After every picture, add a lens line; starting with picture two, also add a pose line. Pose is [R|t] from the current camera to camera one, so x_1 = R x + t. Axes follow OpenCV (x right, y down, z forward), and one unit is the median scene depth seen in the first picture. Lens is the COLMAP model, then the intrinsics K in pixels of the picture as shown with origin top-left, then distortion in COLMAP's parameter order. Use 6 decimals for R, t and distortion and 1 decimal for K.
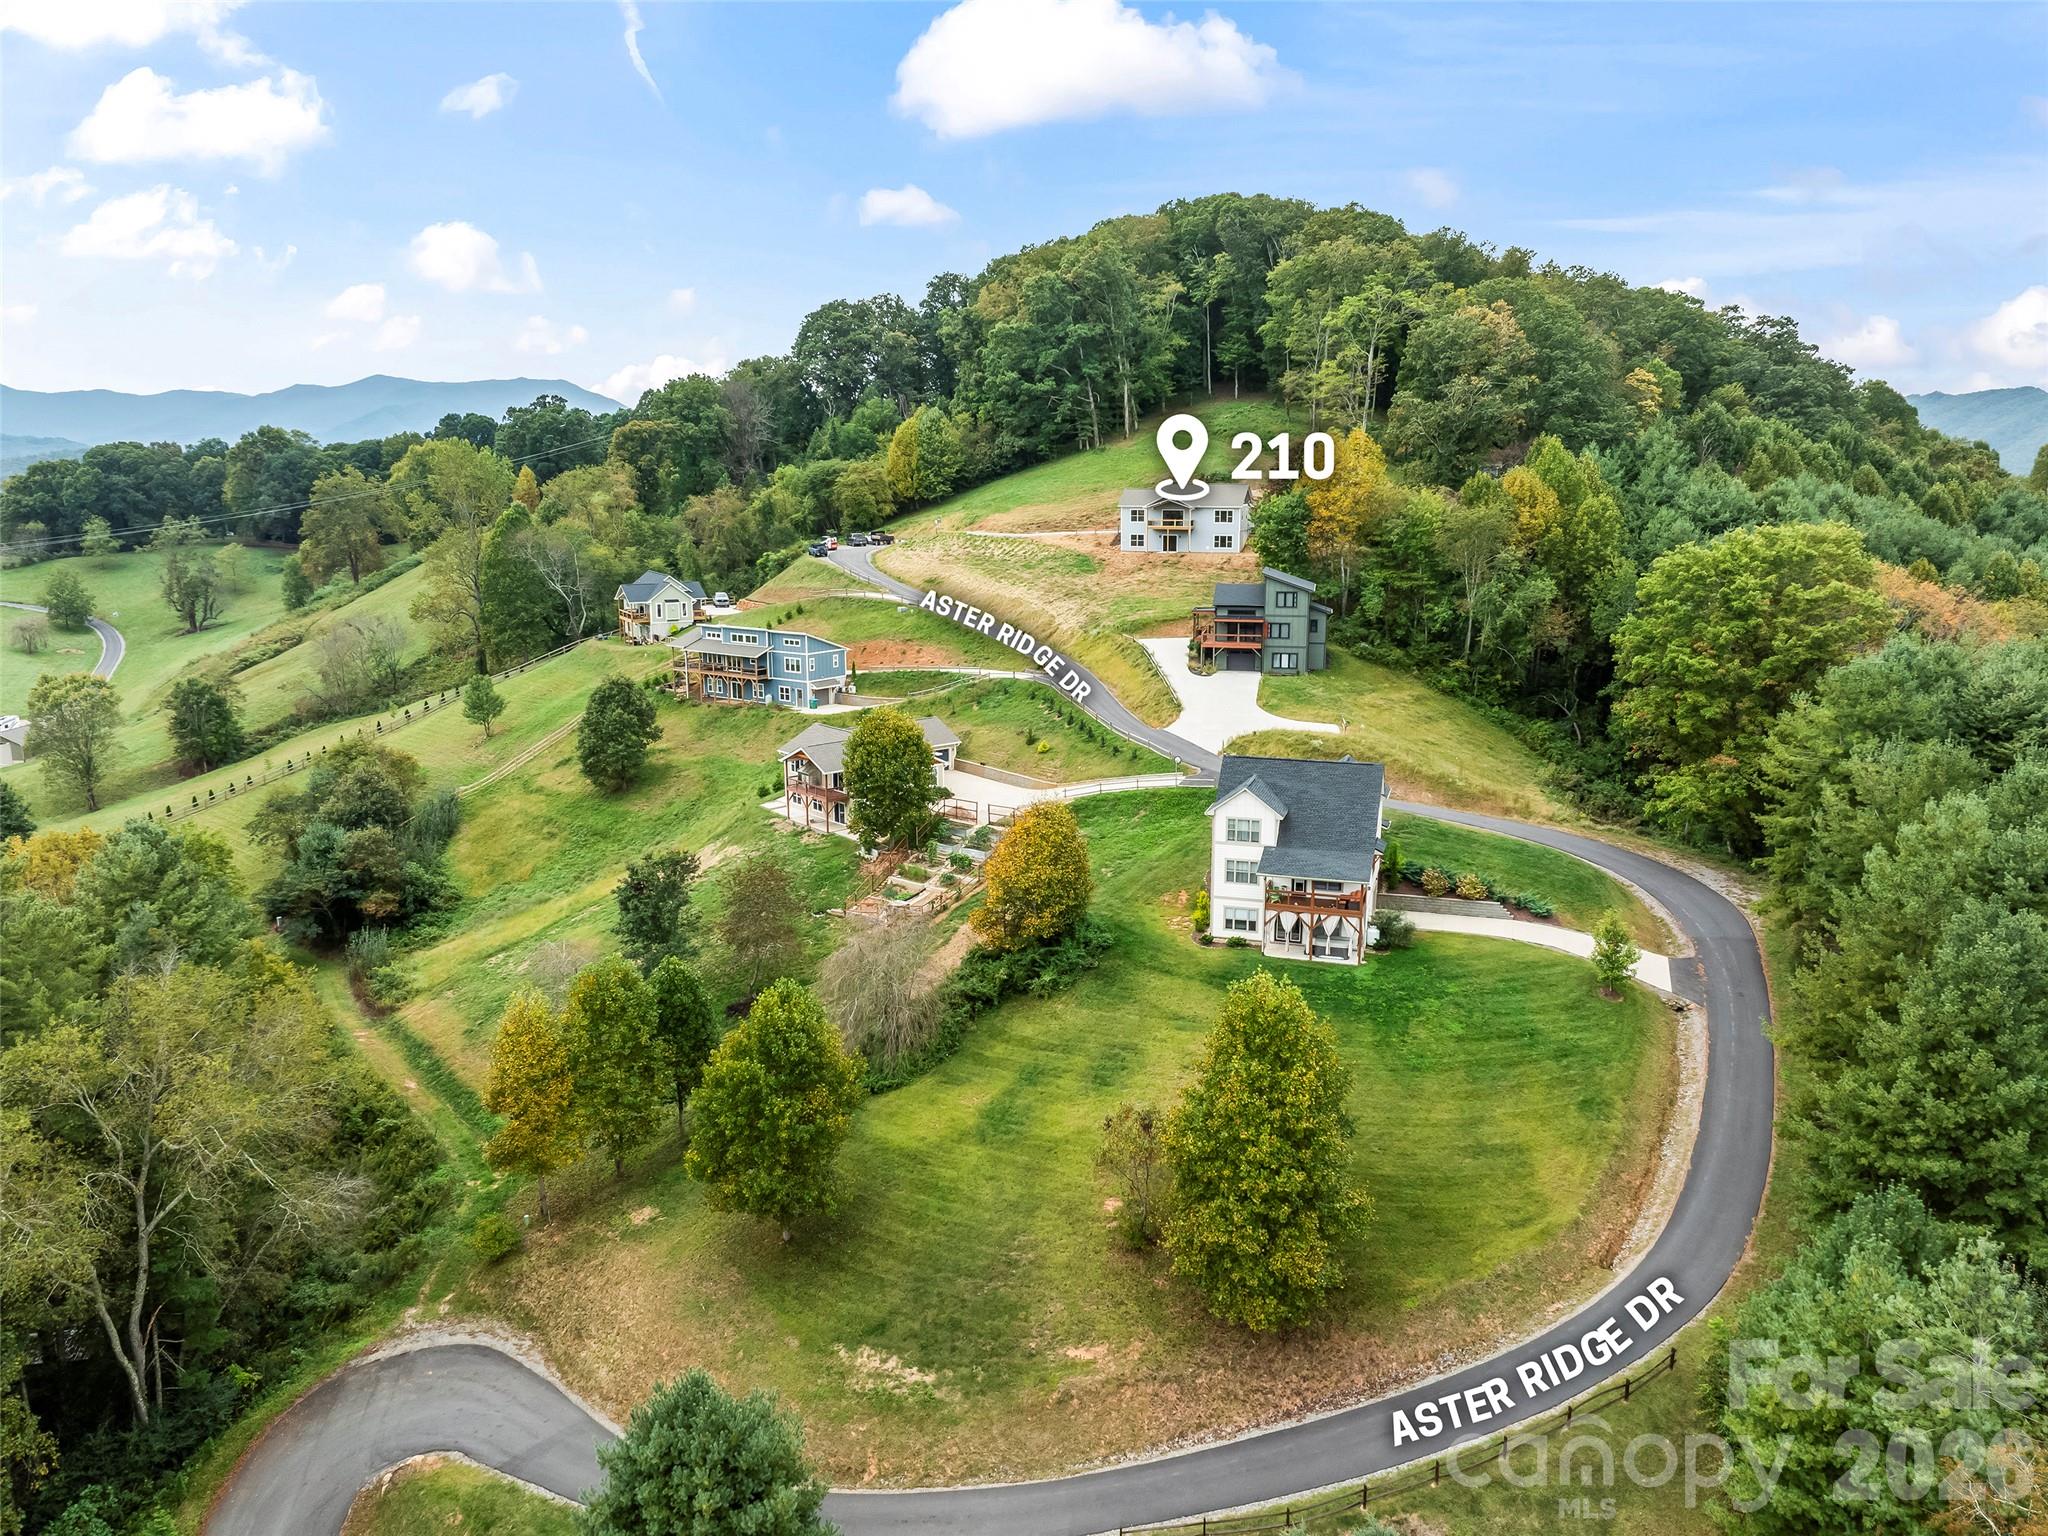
lens RADIAL K [[1462.0, 0, 1024.0], [0, 1462.0, 768.0], [0, 0, 1]] dist [-0.002592, 0.001098]
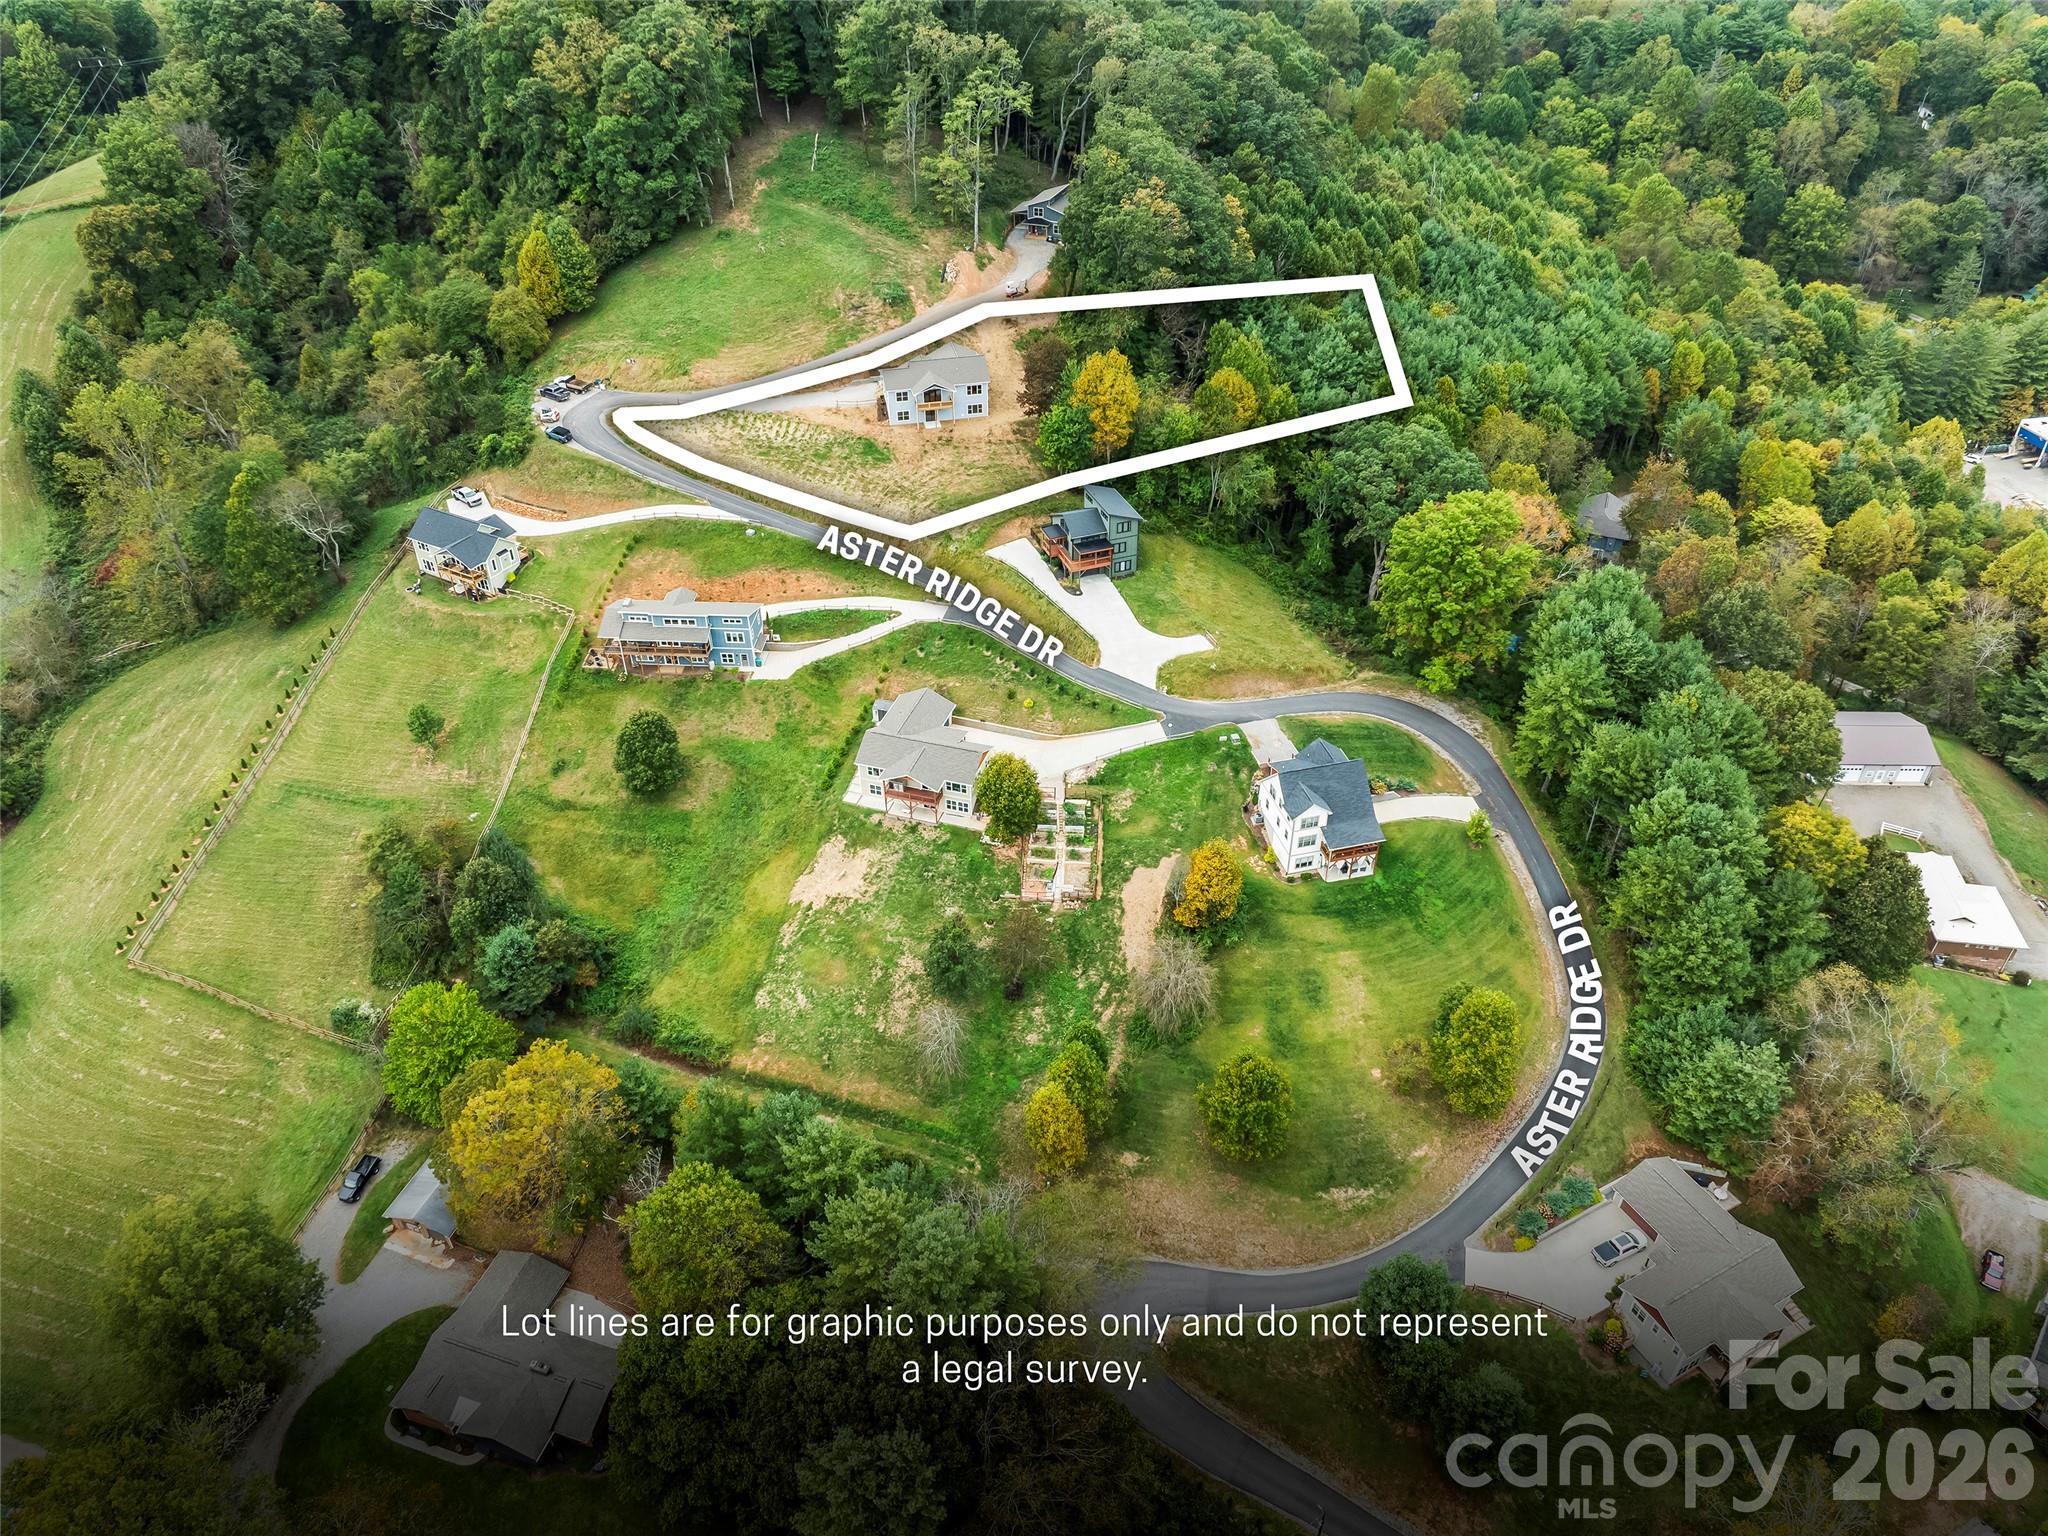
lens RADIAL K [[1463.6, 0, 1009.2], [0, 1463.6, 771.9], [0, 0, 1]] dist [-0.038086, -0.001562]
pose [[0.847580, -0.329756, 0.415775, -0.443396], [0.115318, 0.879224, 0.462241, -0.442702], [-0.517987, -0.343840, 0.783240, -0.083335]]
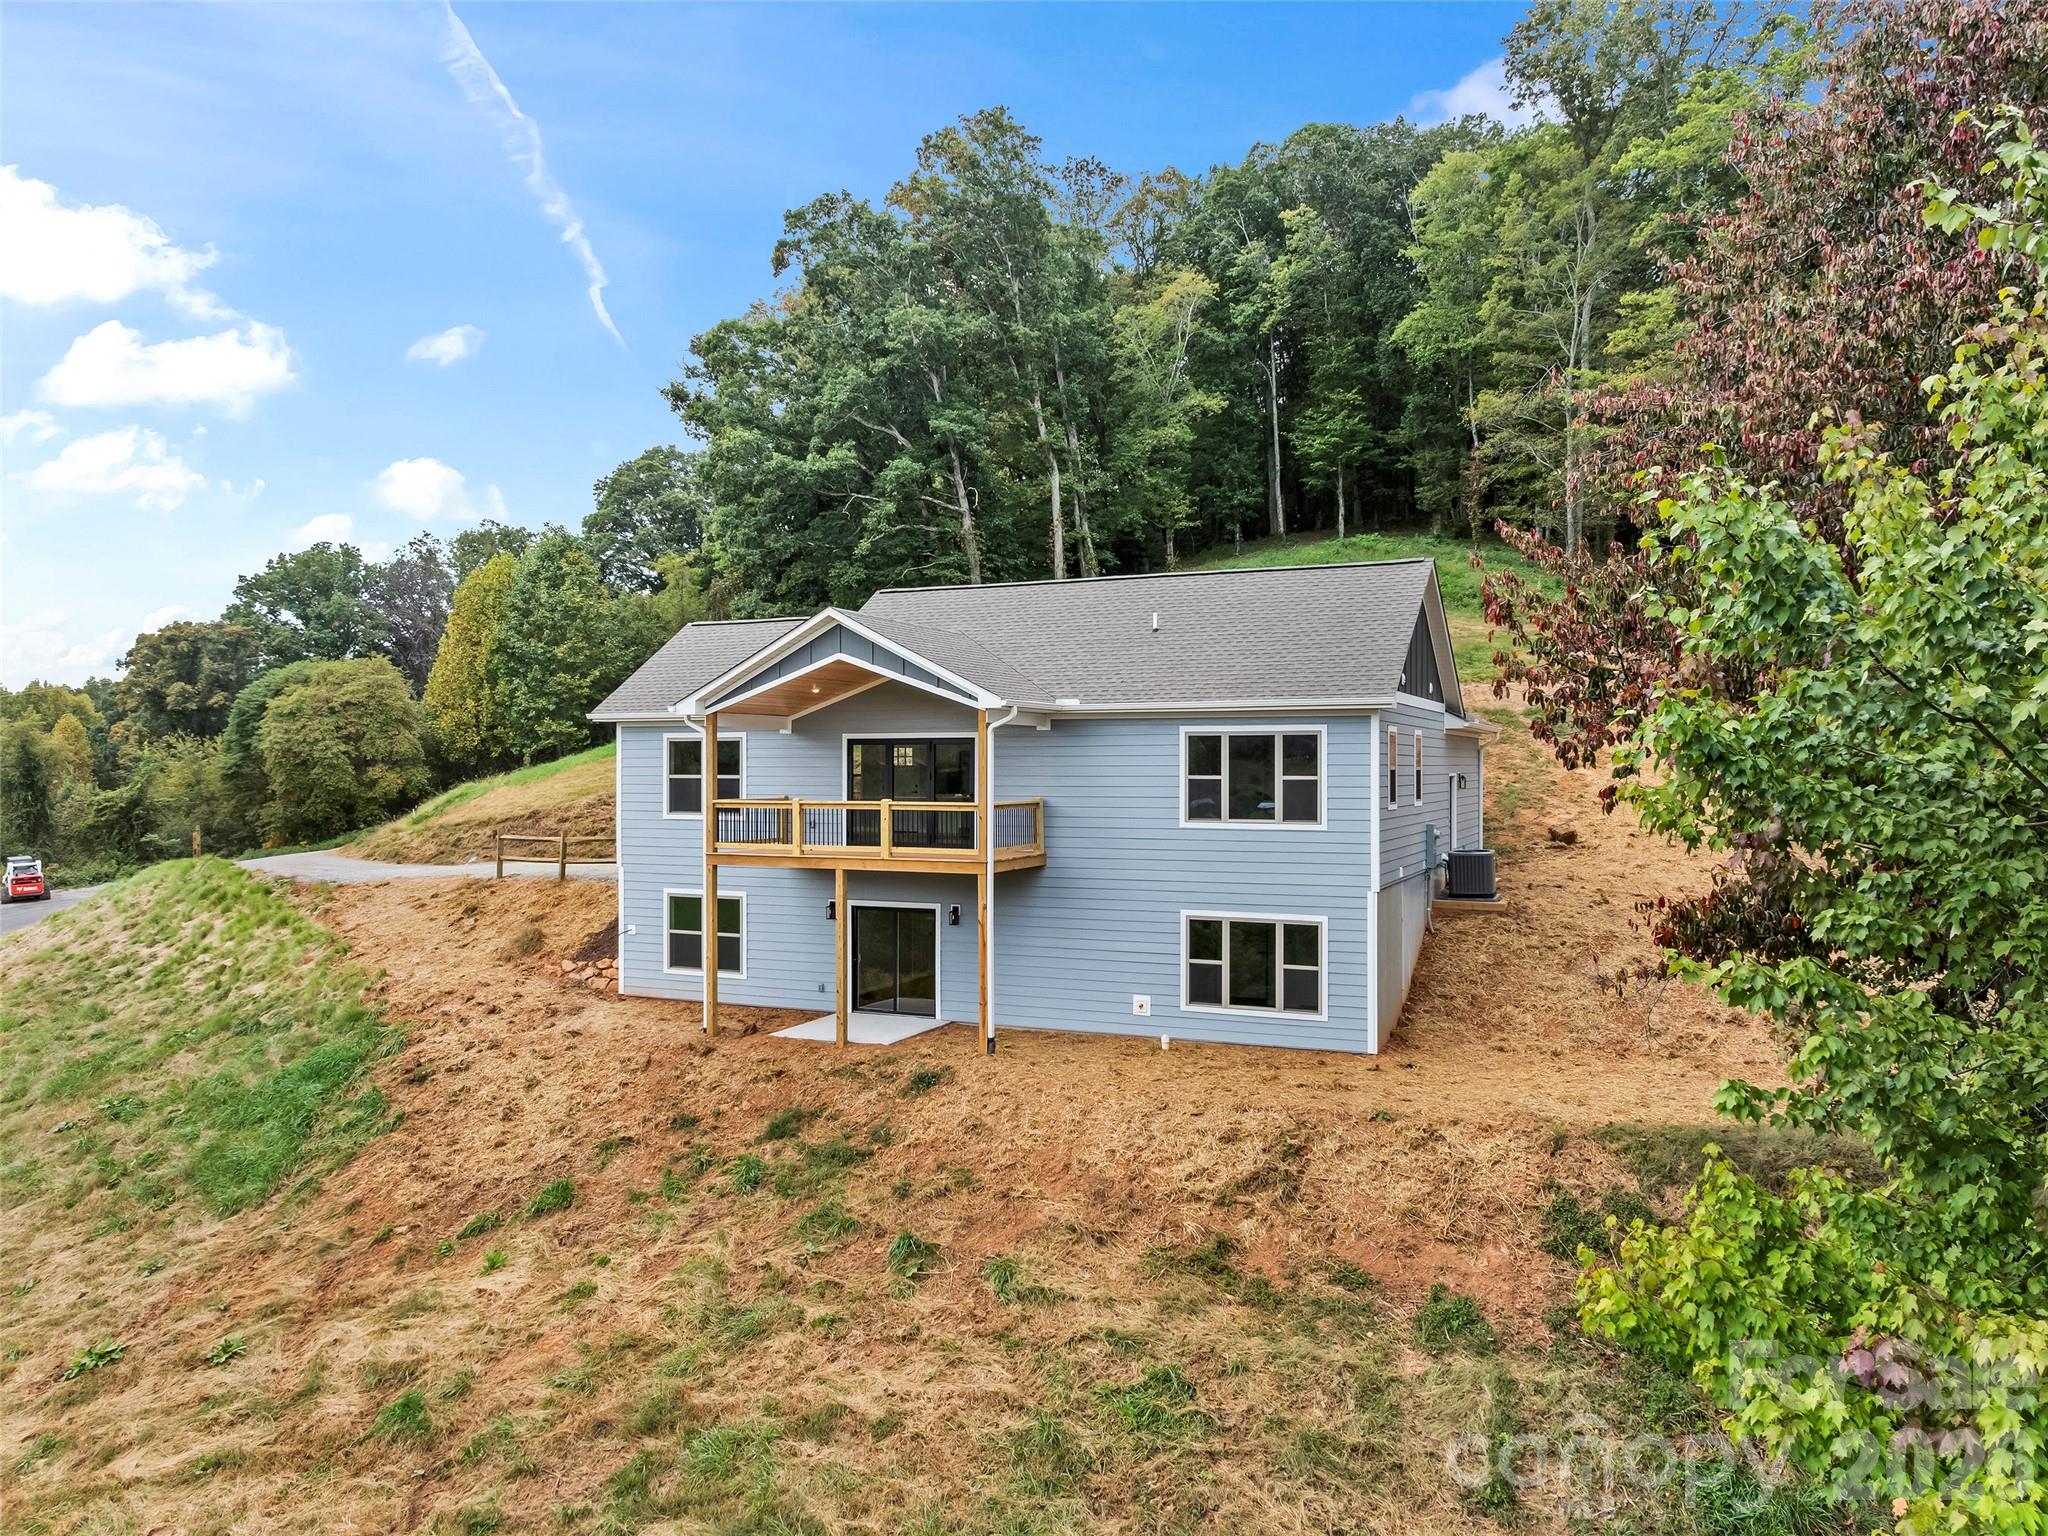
lens RADIAL K [[1463.6, 0, 1009.2], [0, 1463.6, 771.9], [0, 0, 1]] dist [-0.038086, -0.001562]
pose [[0.996115, 0.000142, -0.088059, 0.123395], [-0.017327, 0.980766, -0.194415, -0.142948], [0.086338, 0.195185, 0.976959, 0.848298]]
